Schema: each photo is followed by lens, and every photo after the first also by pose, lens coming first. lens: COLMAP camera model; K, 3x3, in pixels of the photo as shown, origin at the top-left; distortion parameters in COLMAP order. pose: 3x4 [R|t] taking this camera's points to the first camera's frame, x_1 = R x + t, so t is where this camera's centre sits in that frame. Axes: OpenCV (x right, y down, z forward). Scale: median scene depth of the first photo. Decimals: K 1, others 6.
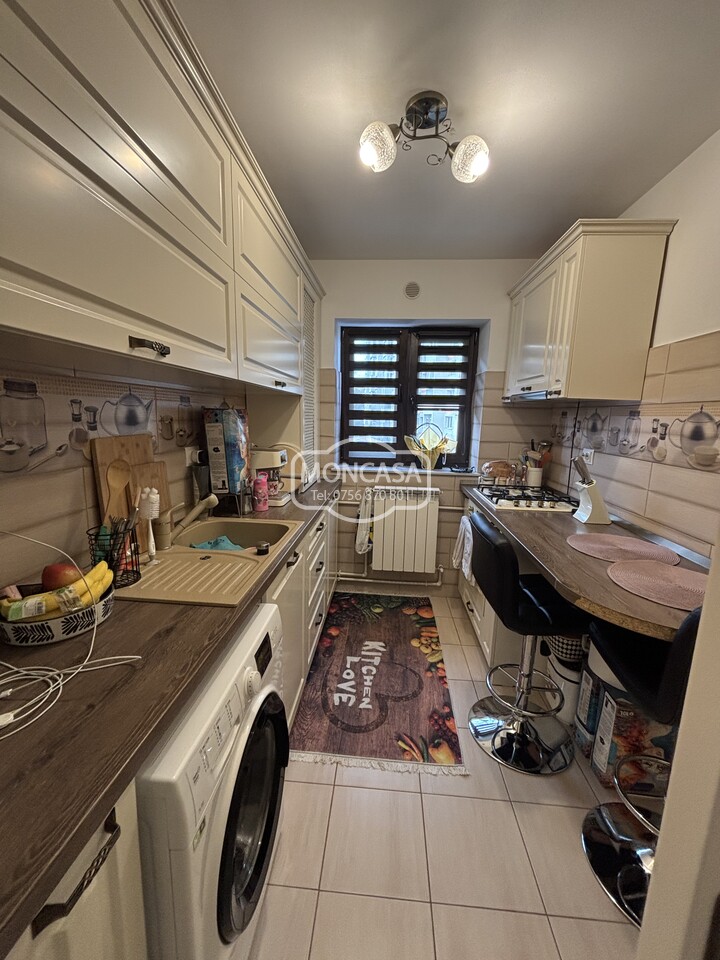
lens RADIAL K [[385.4, 0, 358.9], [0, 385.4, 479.6], [0, 0, 1]] dist [-0.001047, 0.002827]
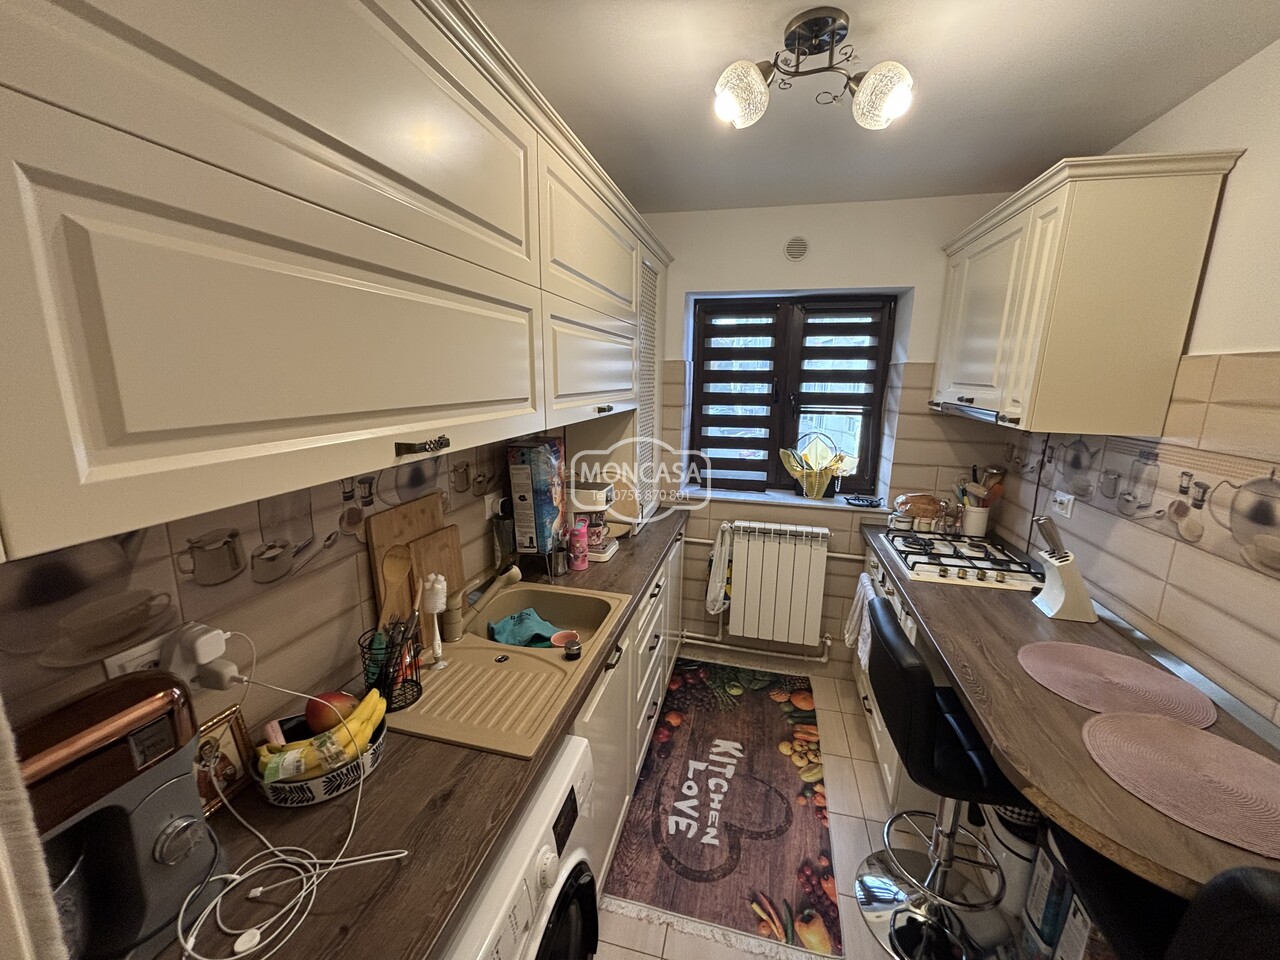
lens RADIAL K [[513.8, 0, 636.7], [0, 513.8, 480.2], [0, 0, 1]] dist [-0.001047, 0.002827]
pose [[0.985927, 0.024423, -0.165382, 0.026325], [-0.018755, 0.999185, 0.035746, -0.155036], [0.166120, -0.032142, 0.985582, 0.024015]]
